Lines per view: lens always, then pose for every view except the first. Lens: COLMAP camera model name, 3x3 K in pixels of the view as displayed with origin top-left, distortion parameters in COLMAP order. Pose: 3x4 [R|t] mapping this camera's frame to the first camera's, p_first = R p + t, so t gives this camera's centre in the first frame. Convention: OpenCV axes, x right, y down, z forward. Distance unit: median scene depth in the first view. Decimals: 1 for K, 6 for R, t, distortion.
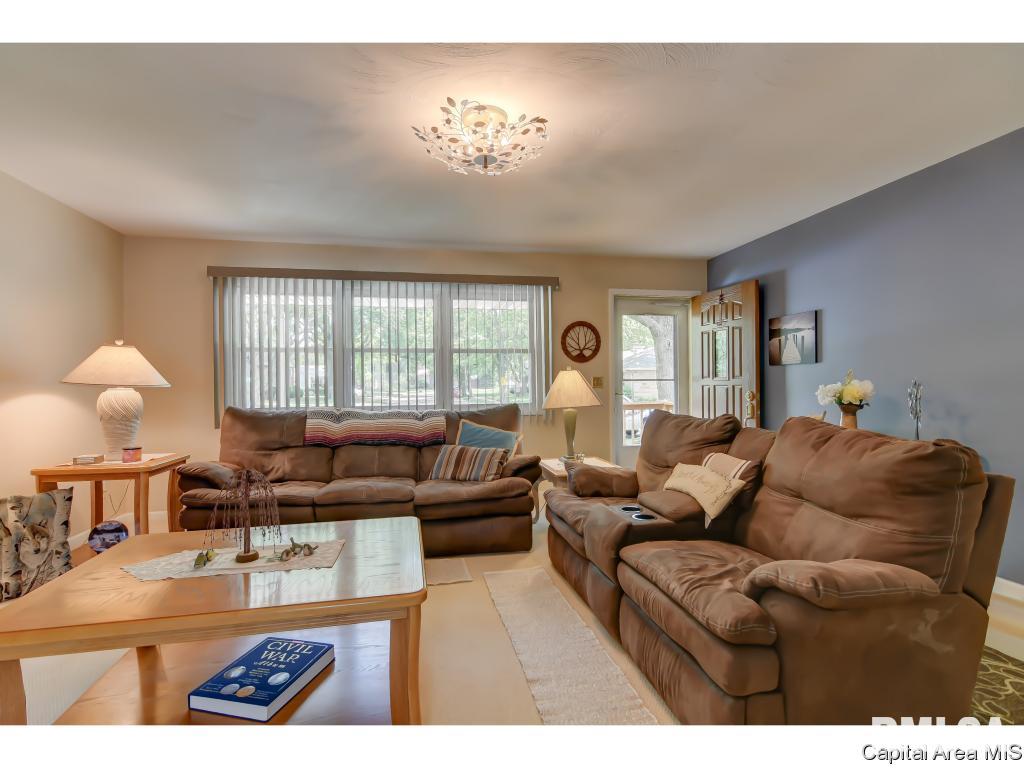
lens RADIAL K [[490.8, 0, 512.0], [0, 490.8, 384.0], [0, 0, 1]] dist [0.010973, -0.011379]
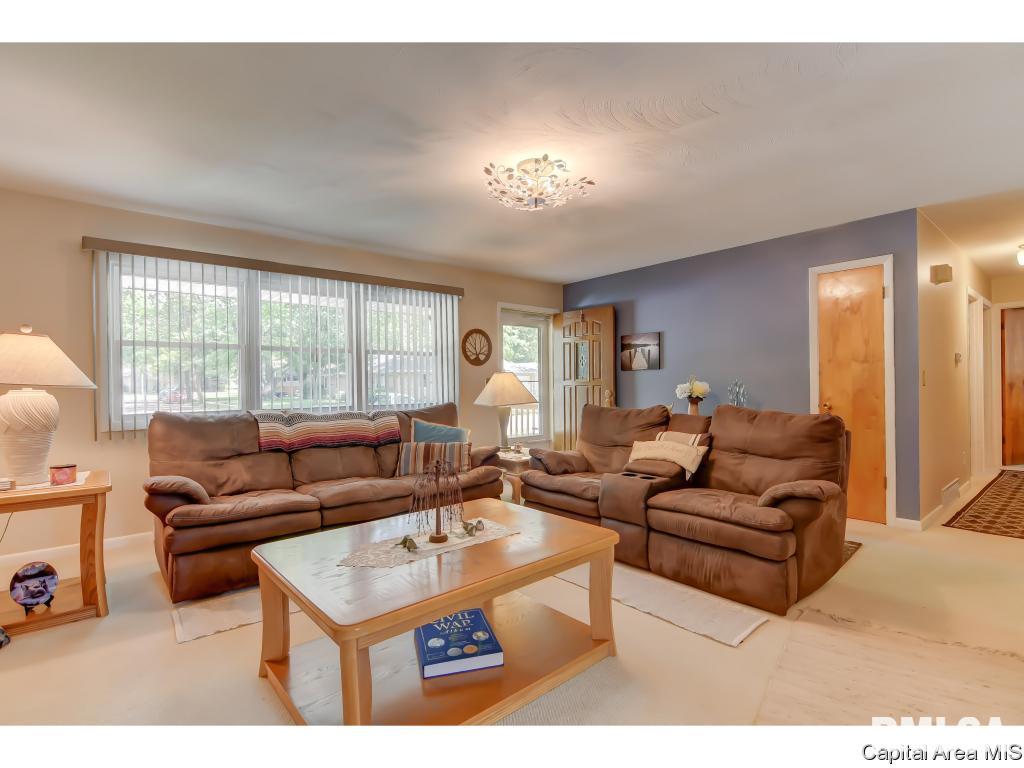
lens RADIAL K [[490.8, 0, 512.0], [0, 490.8, 384.0], [0, 0, 1]] dist [0.010973, -0.011379]
pose [[0.874586, -0.000178, 0.484870, -0.439558], [0.002129, 0.999992, -0.003475, 0.003077], [-0.484865, 0.004071, 0.874579, -0.025804]]
